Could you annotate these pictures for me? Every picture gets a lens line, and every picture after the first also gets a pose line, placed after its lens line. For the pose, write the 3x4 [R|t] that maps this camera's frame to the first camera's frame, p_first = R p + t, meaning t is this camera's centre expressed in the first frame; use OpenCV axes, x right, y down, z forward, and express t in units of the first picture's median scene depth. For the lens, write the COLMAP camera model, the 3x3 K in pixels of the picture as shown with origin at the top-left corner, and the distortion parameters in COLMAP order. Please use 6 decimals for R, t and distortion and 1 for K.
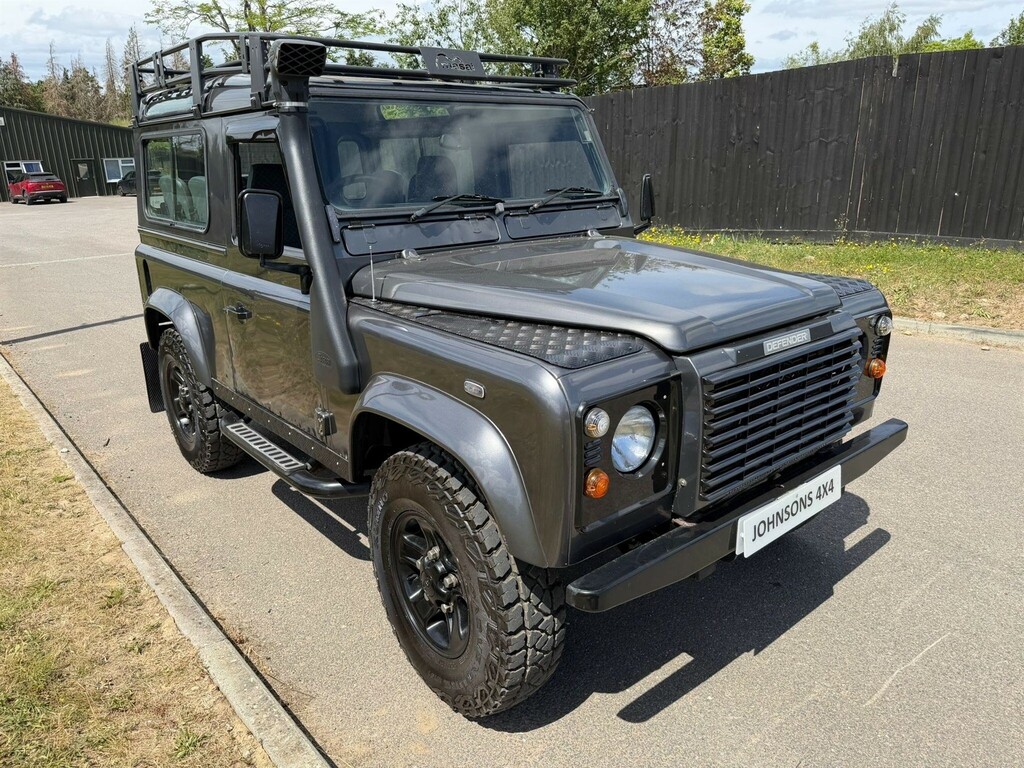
lens RADIAL K [[736.5, 0, 512.0], [0, 736.5, 384.0], [0, 0, 1]] dist [-0.001290, -0.006559]
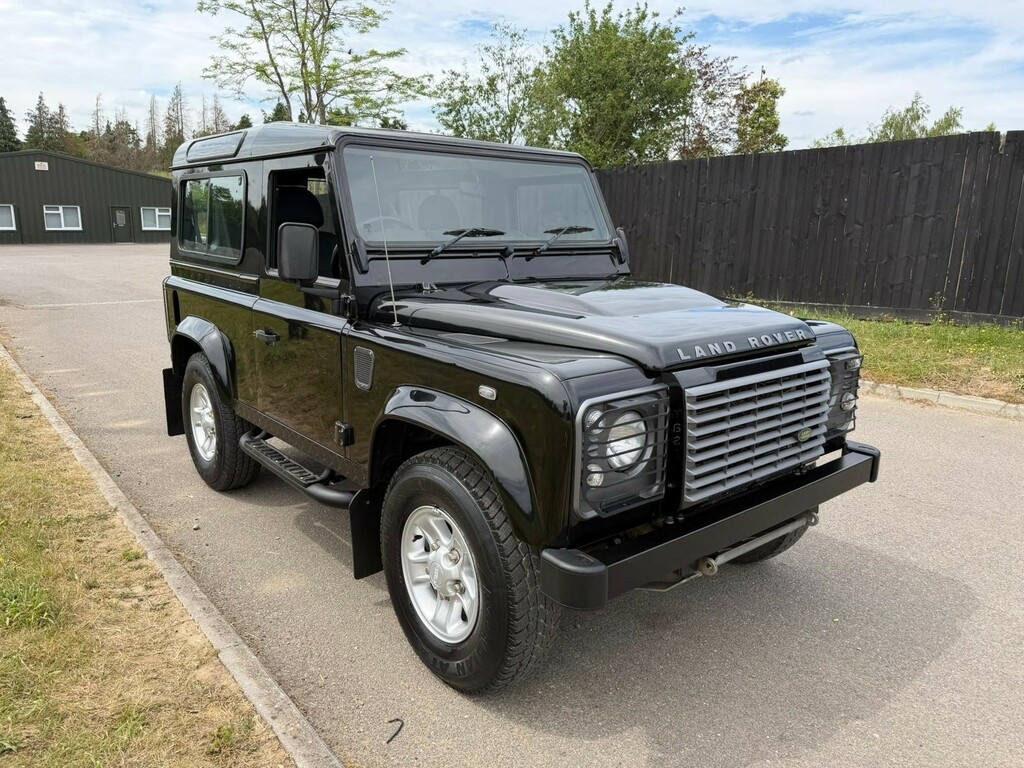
lens RADIAL K [[733.2, 0, 516.8], [0, 733.2, 384.2], [0, 0, 1]] dist [-0.003178, -0.005506]
pose [[0.998827, 0.047765, -0.007882, -0.071662], [-0.048263, 0.995215, -0.084955, -0.006625], [0.003787, 0.085235, 0.996354, 0.062447]]
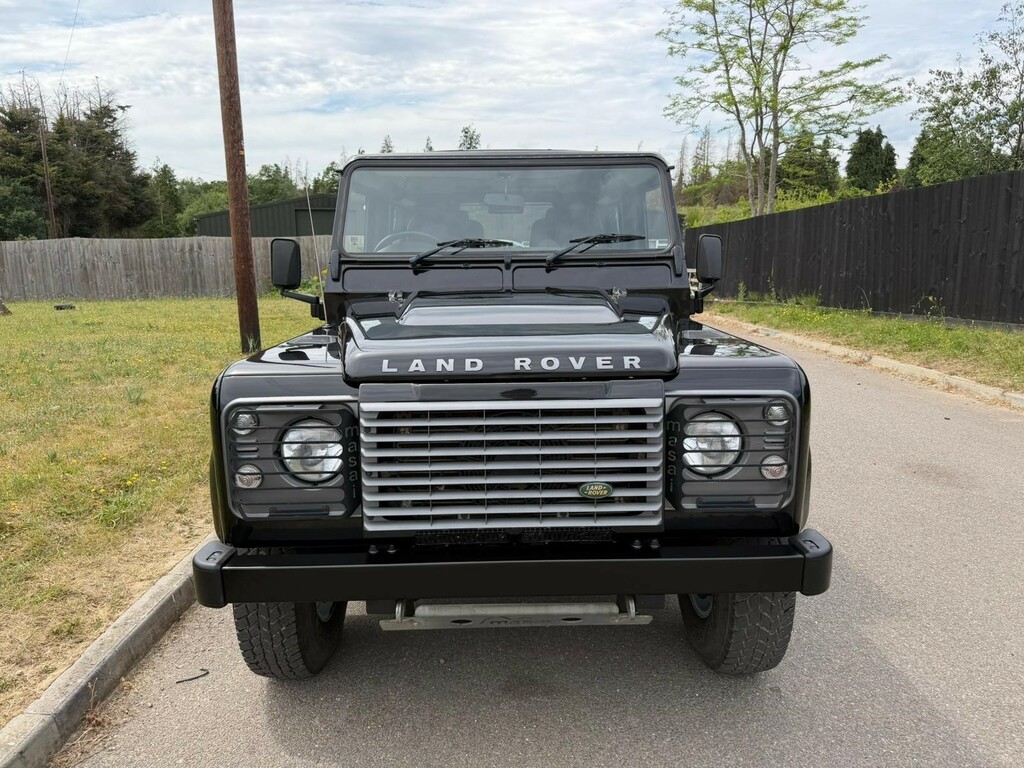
lens RADIAL K [[733.2, 0, 516.8], [0, 733.2, 384.2], [0, 0, 1]] dist [-0.003178, -0.005506]
pose [[0.765038, 0.136531, -0.629346, 0.145077], [-0.202745, 0.978636, -0.034152, -0.034439], [0.611238, 0.153725, 0.776375, 0.157713]]
